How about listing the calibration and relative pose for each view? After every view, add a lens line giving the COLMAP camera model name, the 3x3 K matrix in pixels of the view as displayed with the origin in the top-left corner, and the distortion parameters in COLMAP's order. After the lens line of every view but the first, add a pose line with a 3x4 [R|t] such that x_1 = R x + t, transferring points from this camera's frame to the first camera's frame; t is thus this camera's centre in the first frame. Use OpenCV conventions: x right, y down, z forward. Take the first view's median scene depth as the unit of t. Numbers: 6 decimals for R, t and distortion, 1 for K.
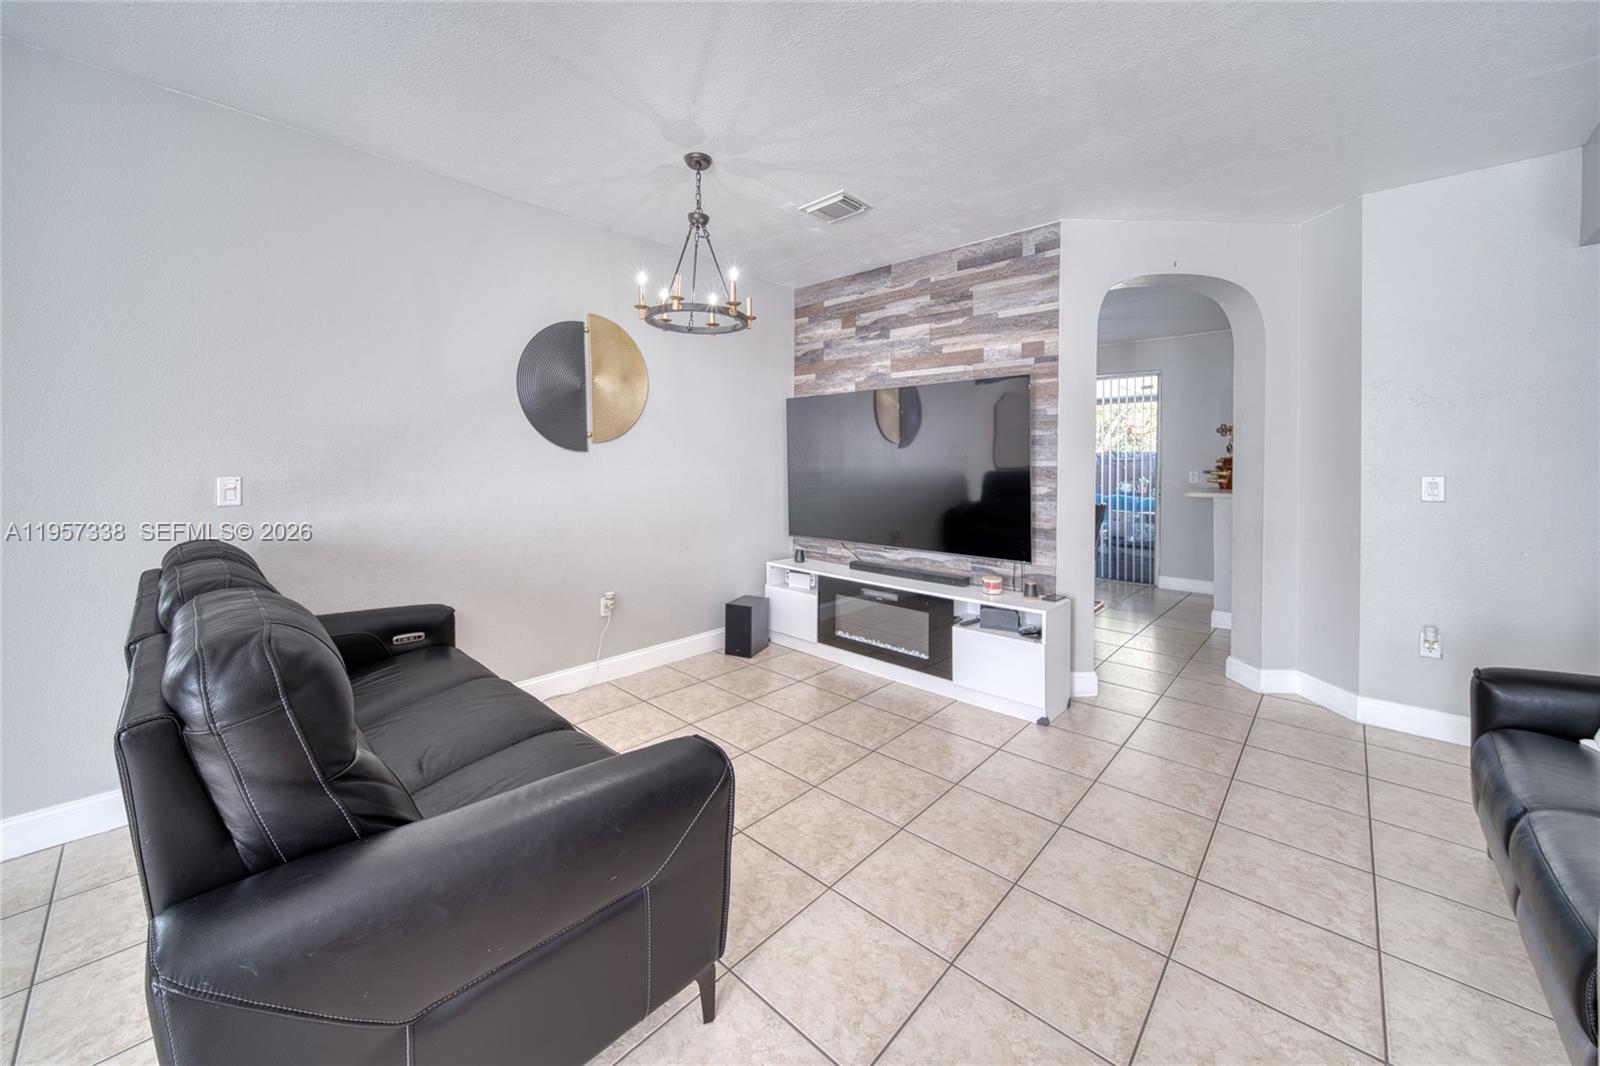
lens RADIAL K [[567.2, 0, 799.0], [0, 567.2, 465.3], [0, 0, 1]] dist [-0.013359, 0.002557]
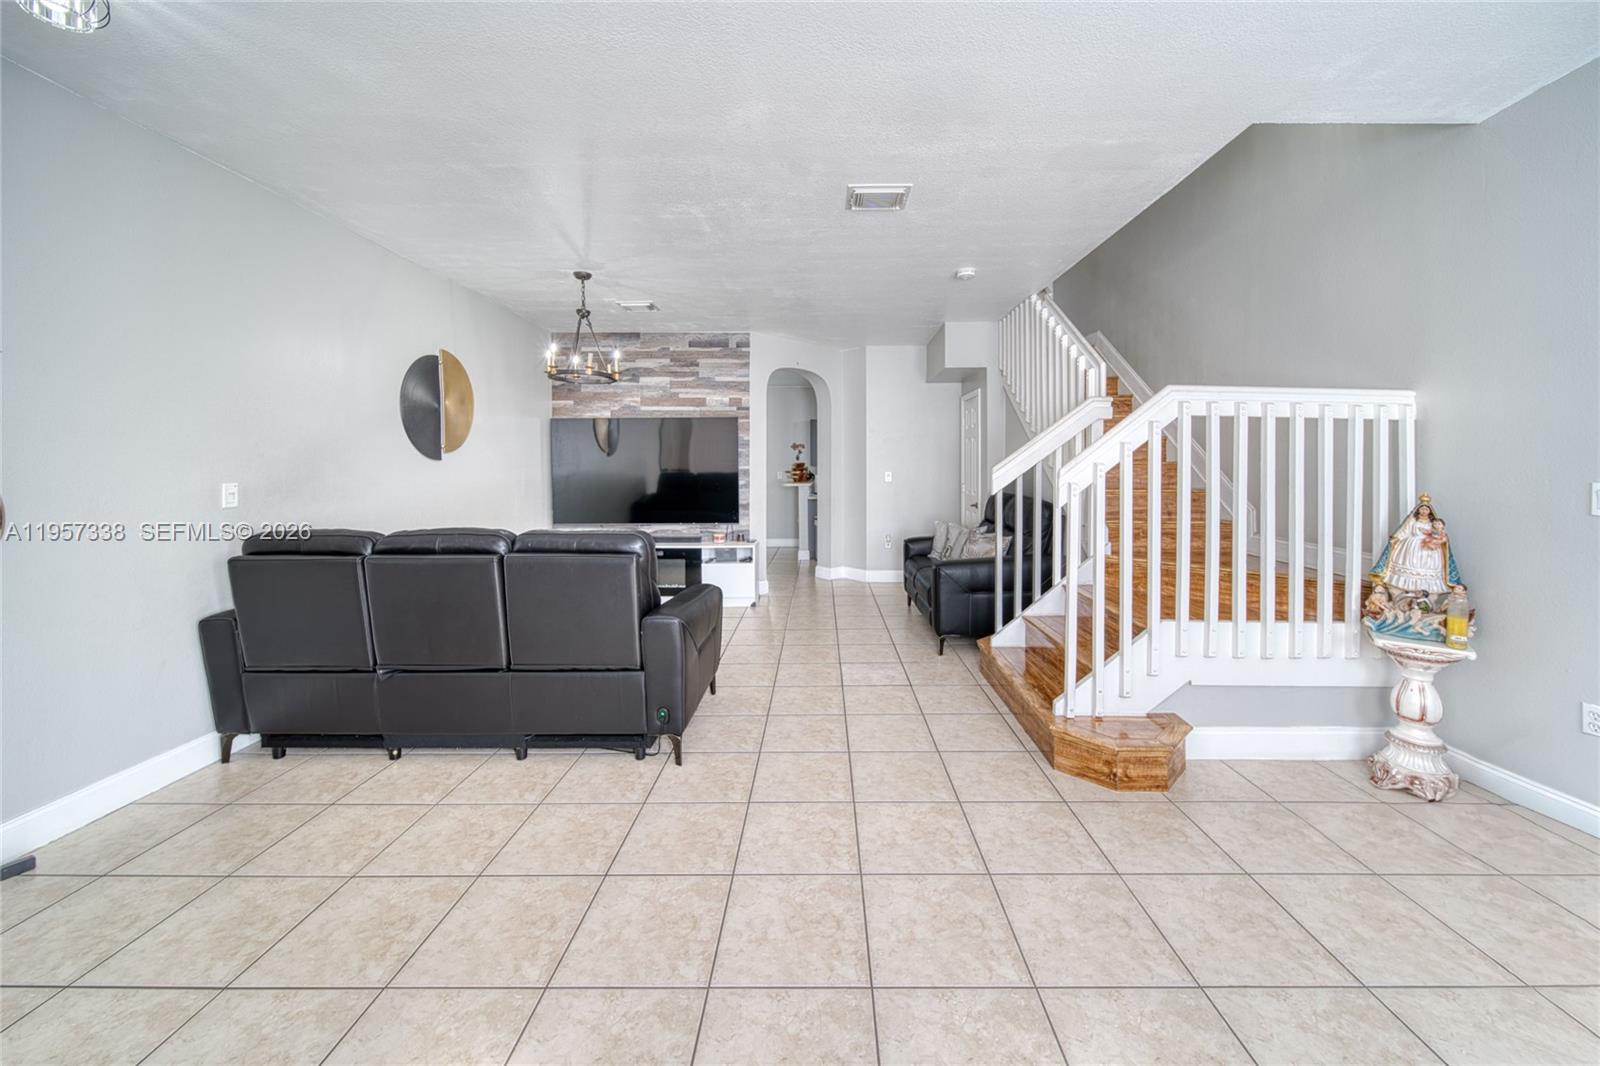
lens RADIAL K [[567.2, 0, 799.0], [0, 567.2, 465.3], [0, 0, 1]] dist [-0.013359, 0.002557]
pose [[0.751611, -0.004971, 0.659588, -0.582472], [0.011193, 0.999924, -0.005218, 0.002014], [-0.659512, 0.011305, 0.751609, -0.434844]]
